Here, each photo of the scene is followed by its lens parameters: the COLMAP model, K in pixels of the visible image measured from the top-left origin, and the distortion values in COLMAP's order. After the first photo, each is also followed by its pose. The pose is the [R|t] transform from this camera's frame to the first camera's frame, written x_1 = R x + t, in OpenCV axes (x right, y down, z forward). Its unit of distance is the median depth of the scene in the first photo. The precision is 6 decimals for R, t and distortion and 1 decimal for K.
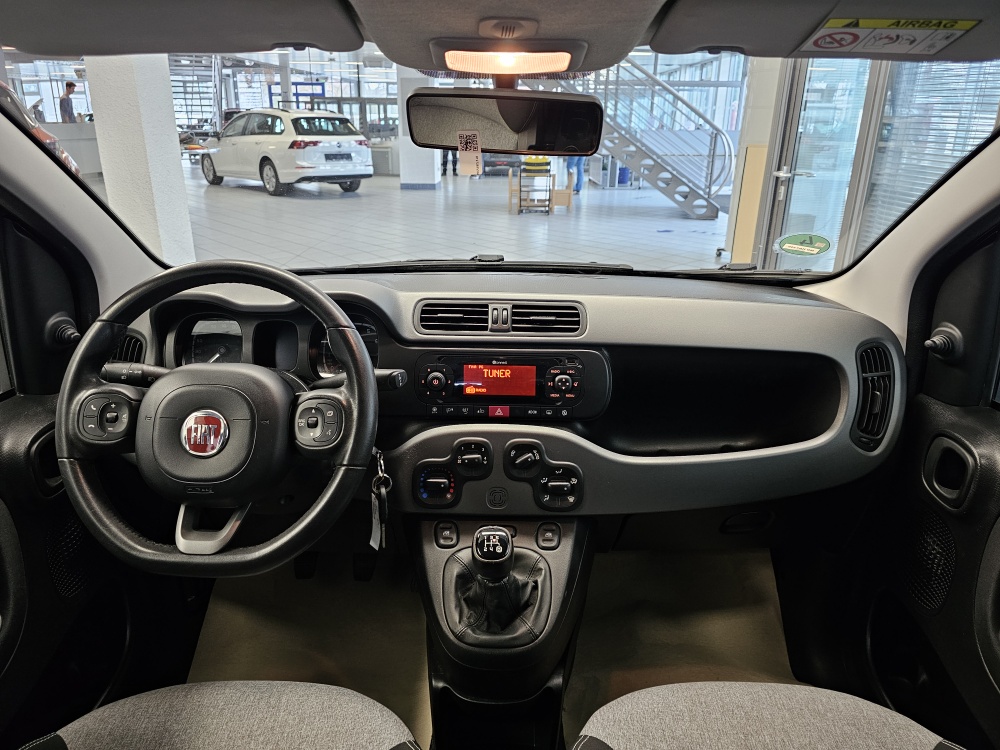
lens RADIAL K [[671.5, 0, 502.2], [0, 671.5, 369.4], [0, 0, 1]] dist [0.041114, -0.032574]
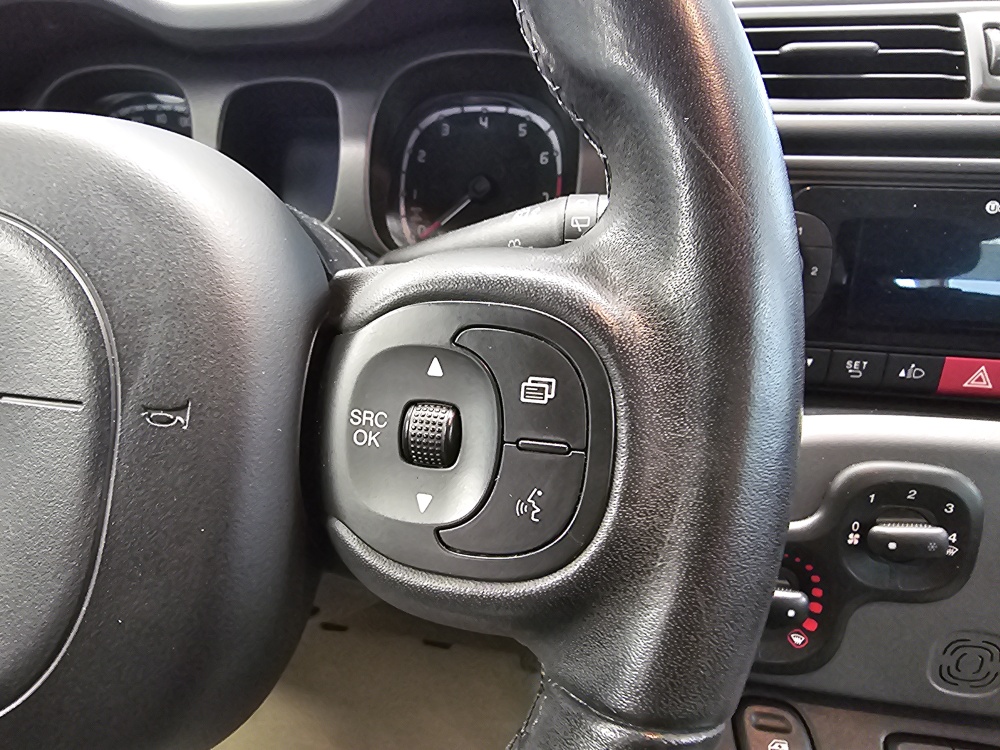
lens RADIAL K [[662.8, 0, 414.6], [0, 662.8, 384.7], [0, 0, 1]] dist [0.006771, -0.001574]
pose [[0.985586, 0.057439, -0.159127, -0.212001], [-0.035235, 0.989666, 0.138999, 0.034753], [0.165466, -0.131388, 0.977424, 0.683581]]
